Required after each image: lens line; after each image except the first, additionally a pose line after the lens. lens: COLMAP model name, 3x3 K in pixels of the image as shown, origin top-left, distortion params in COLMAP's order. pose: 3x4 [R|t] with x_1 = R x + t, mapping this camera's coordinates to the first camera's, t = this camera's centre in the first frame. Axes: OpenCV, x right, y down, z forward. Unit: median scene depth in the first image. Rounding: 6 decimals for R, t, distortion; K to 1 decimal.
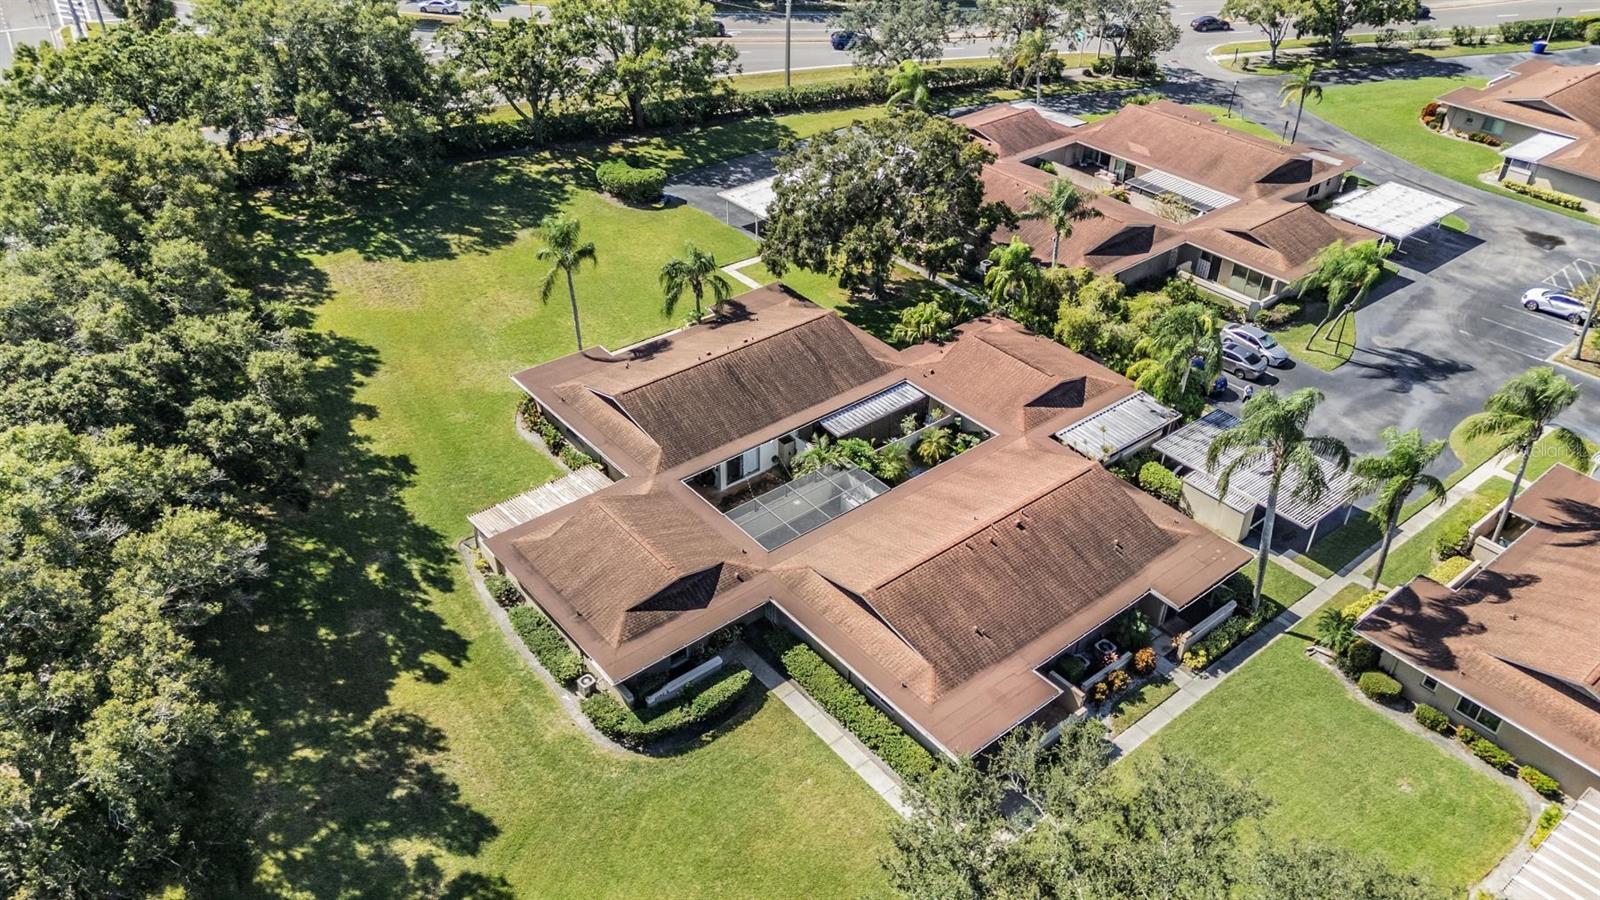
lens RADIAL K [[1182.4, 0, 801.0], [0, 1182.4, 447.1], [0, 0, 1]] dist [0.048562, -0.020306]
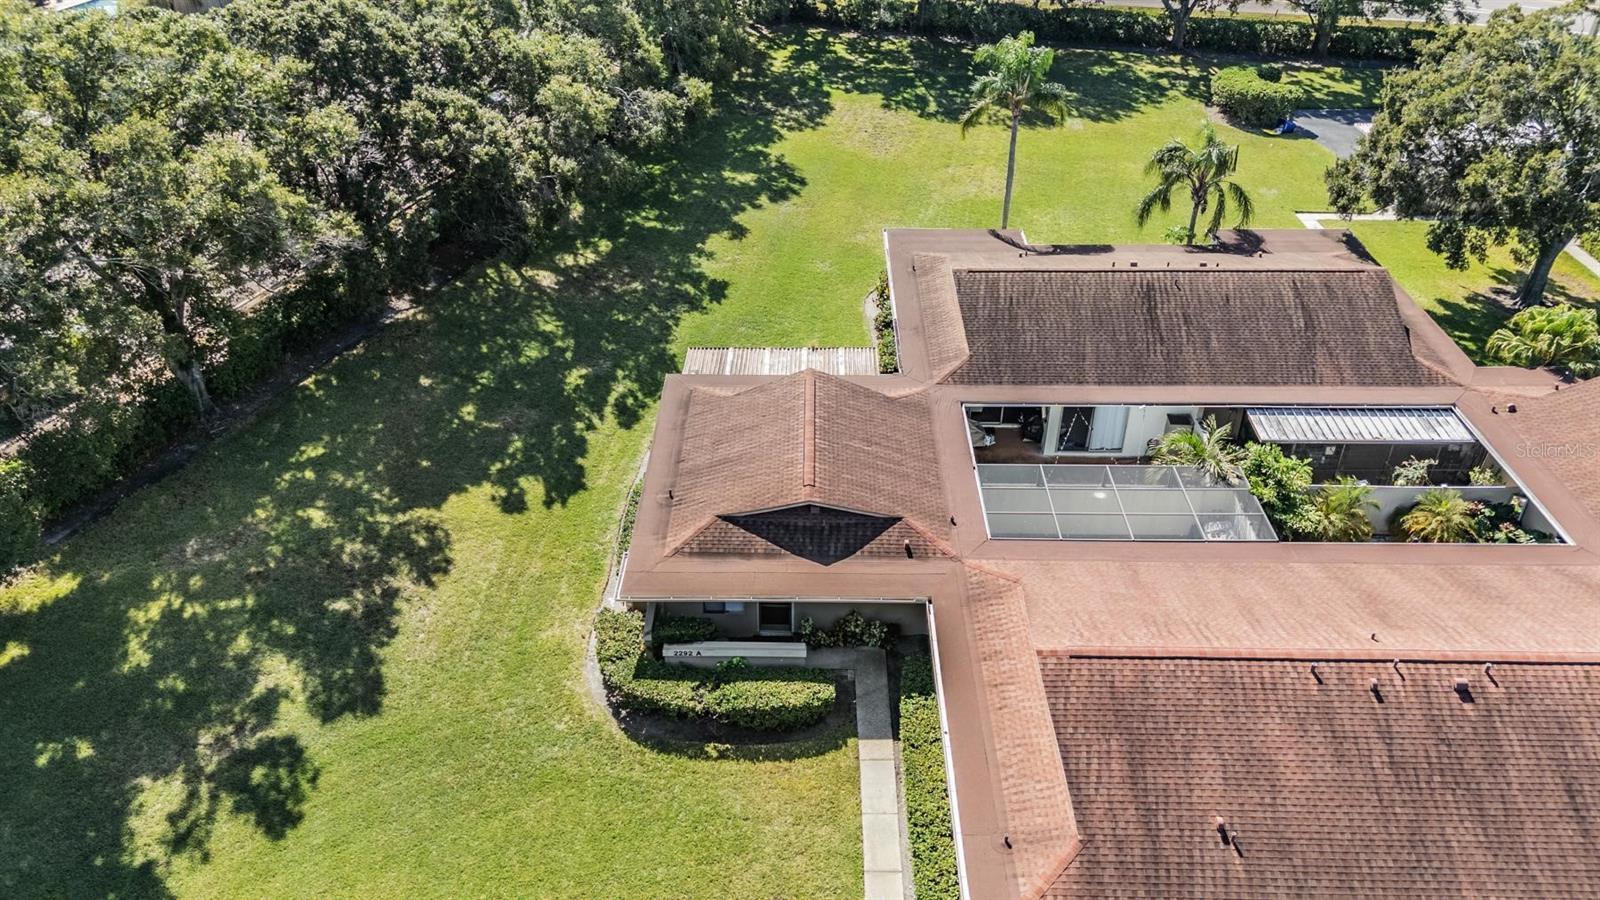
lens RADIAL K [[1182.4, 0, 793.0], [0, 1182.4, 449.2], [0, 0, 1]] dist [0.048562, -0.020306]
pose [[0.765386, 0.347444, -0.541726, 0.172943], [-0.361344, 0.928549, 0.085008, 0.028324], [0.532555, 0.130686, 0.836246, 0.382832]]
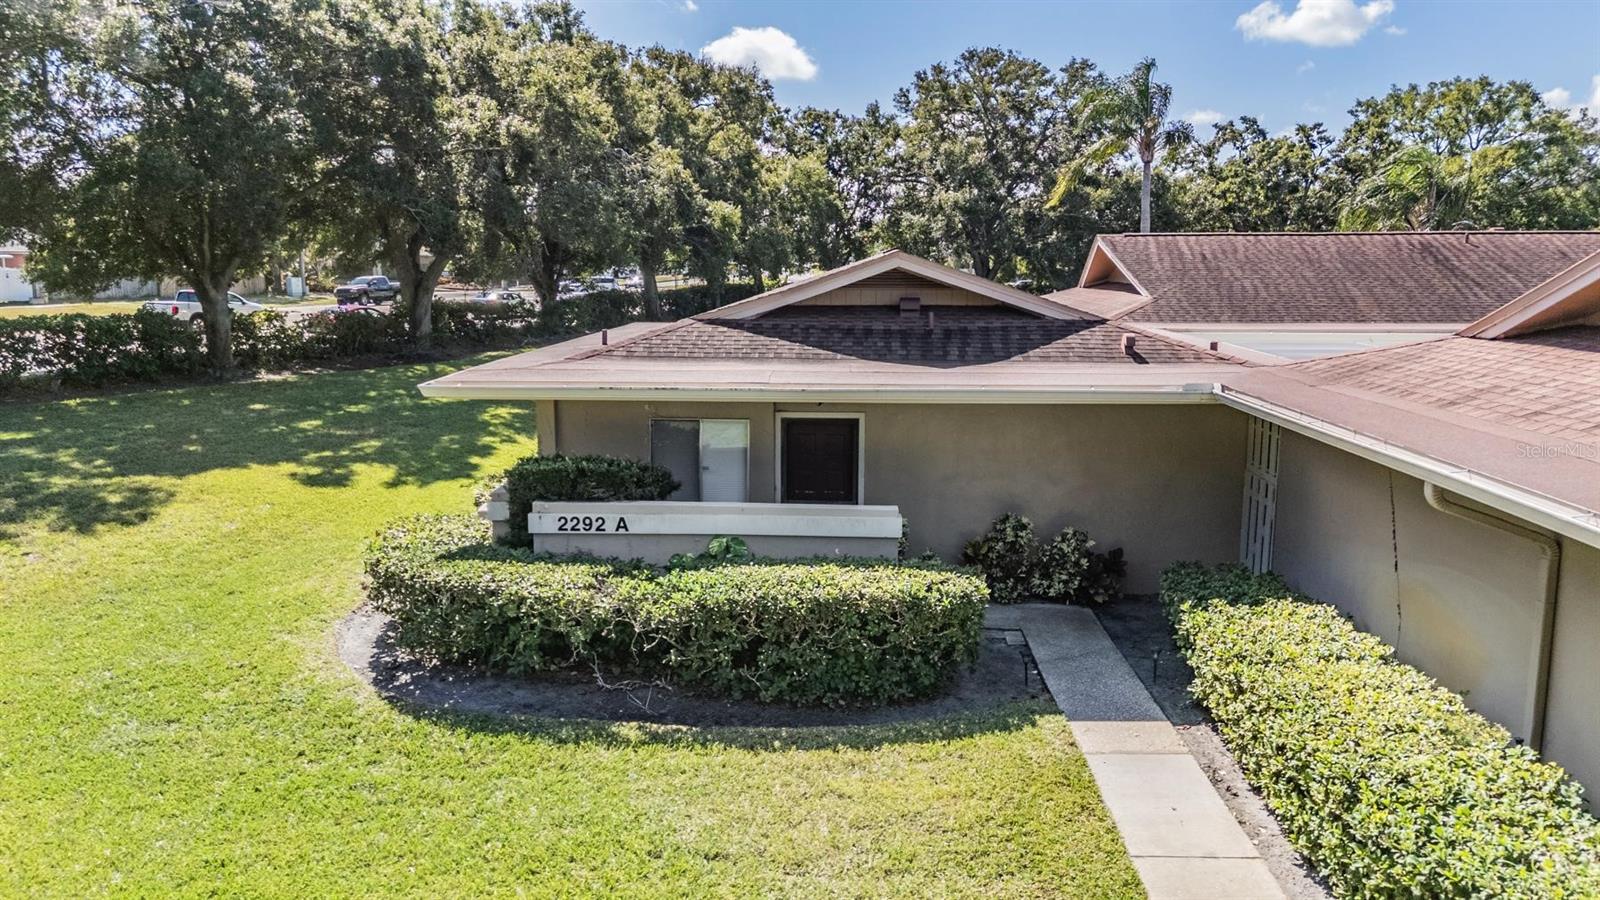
lens RADIAL K [[1182.4, 0, 796.4], [0, 1182.4, 460.0], [0, 0, 1]] dist [0.048562, -0.020306]
pose [[0.744606, 0.093884, -0.660869, 0.053765], [-0.376069, 0.876977, -0.299136, 0.195461], [0.551483, 0.471271, 0.688310, 0.657357]]
